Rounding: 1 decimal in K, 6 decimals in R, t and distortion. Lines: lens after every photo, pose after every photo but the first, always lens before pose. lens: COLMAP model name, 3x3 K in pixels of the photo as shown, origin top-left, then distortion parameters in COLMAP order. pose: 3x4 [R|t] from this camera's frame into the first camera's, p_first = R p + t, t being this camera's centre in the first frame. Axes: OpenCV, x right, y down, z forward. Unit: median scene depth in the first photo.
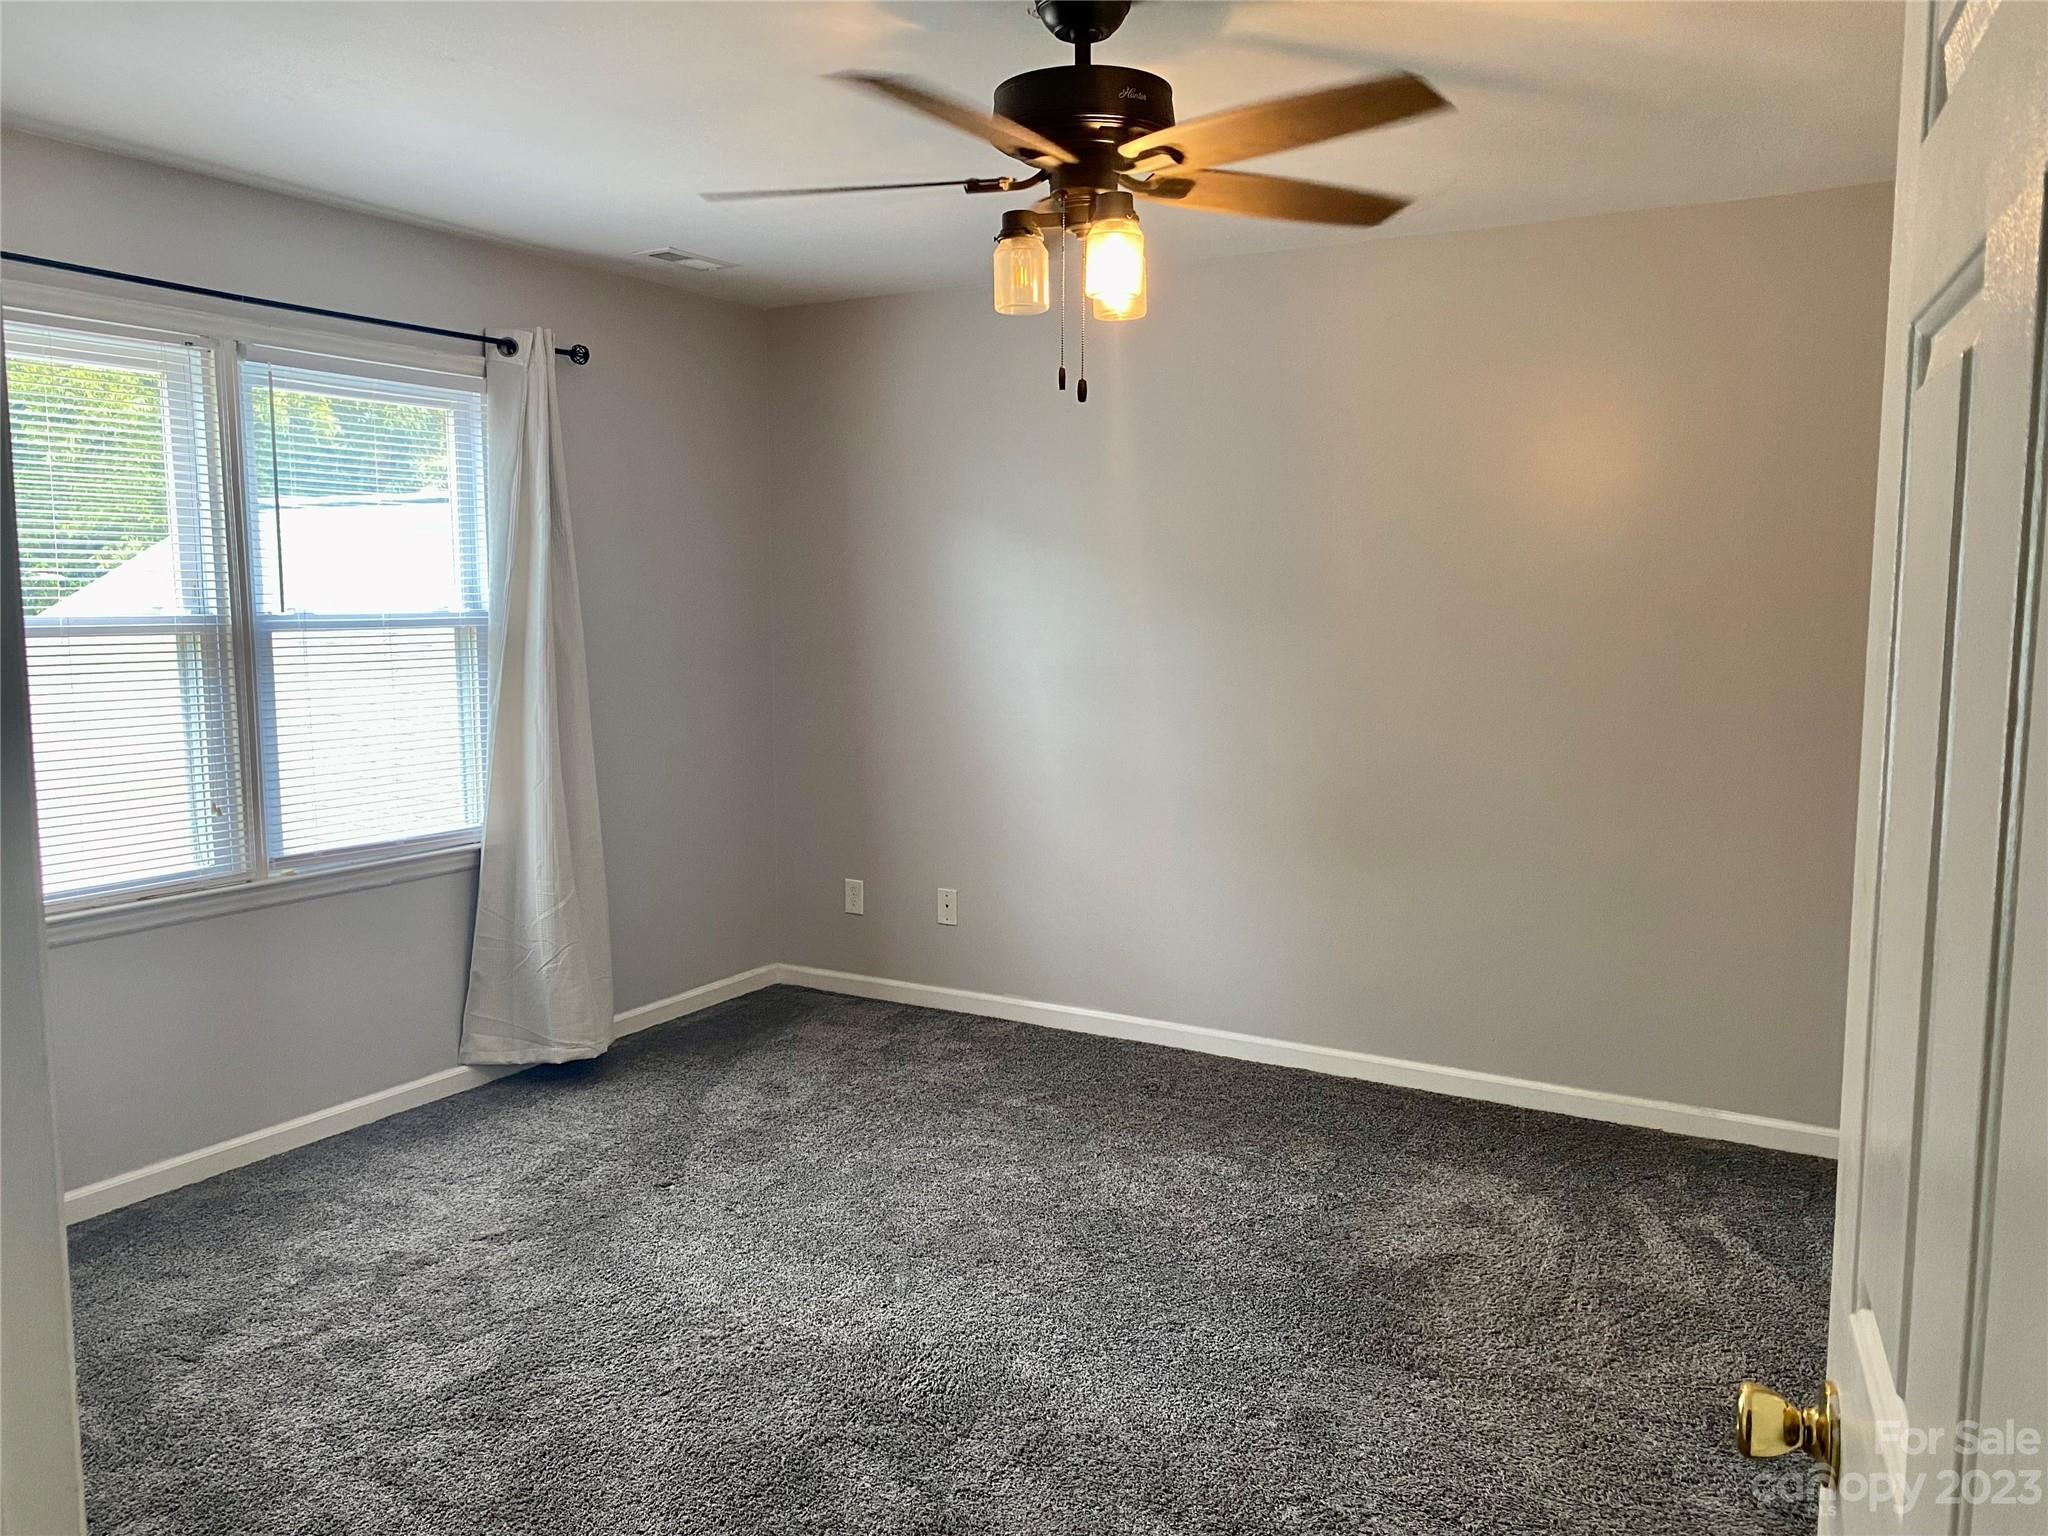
lens RADIAL K [[1543.8, 0, 1013.5], [0, 1543.8, 759.7], [0, 0, 1]] dist [0.120847, -0.167909]
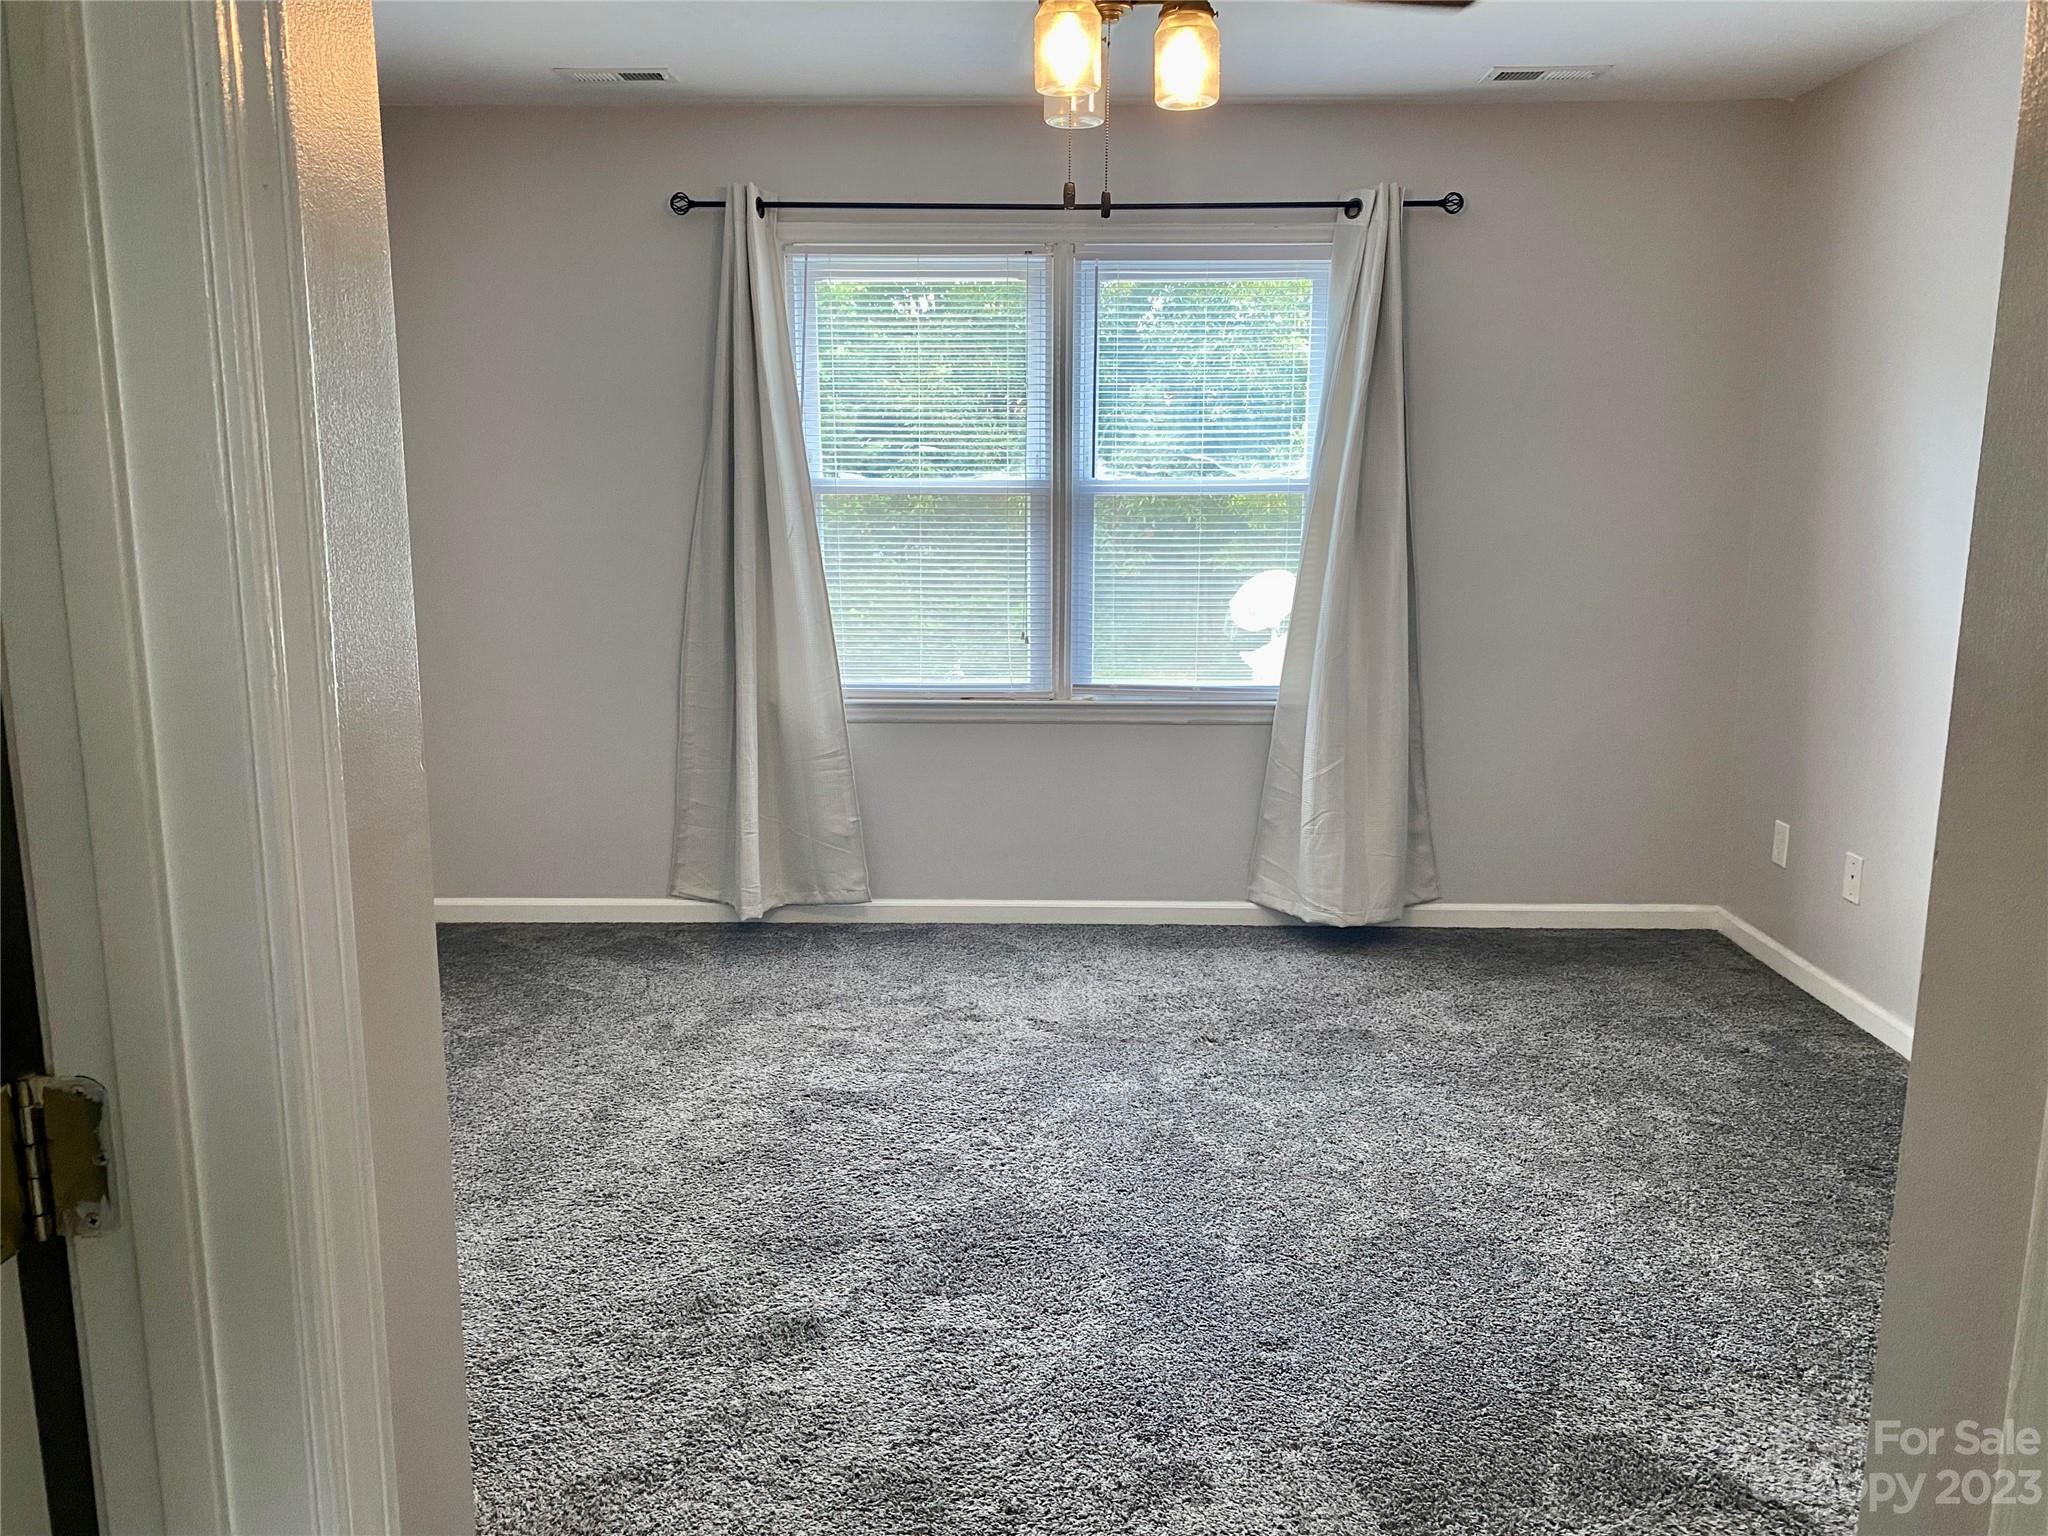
lens RADIAL K [[1543.8, 0, 1013.5], [0, 1543.8, 759.7], [0, 0, 1]] dist [0.120847, -0.167909]
pose [[0.516227, 0.159599, -0.841450, 0.493179], [-0.097442, 0.987049, 0.127434, -0.025329], [0.850891, 0.016208, 0.525093, 0.320293]]
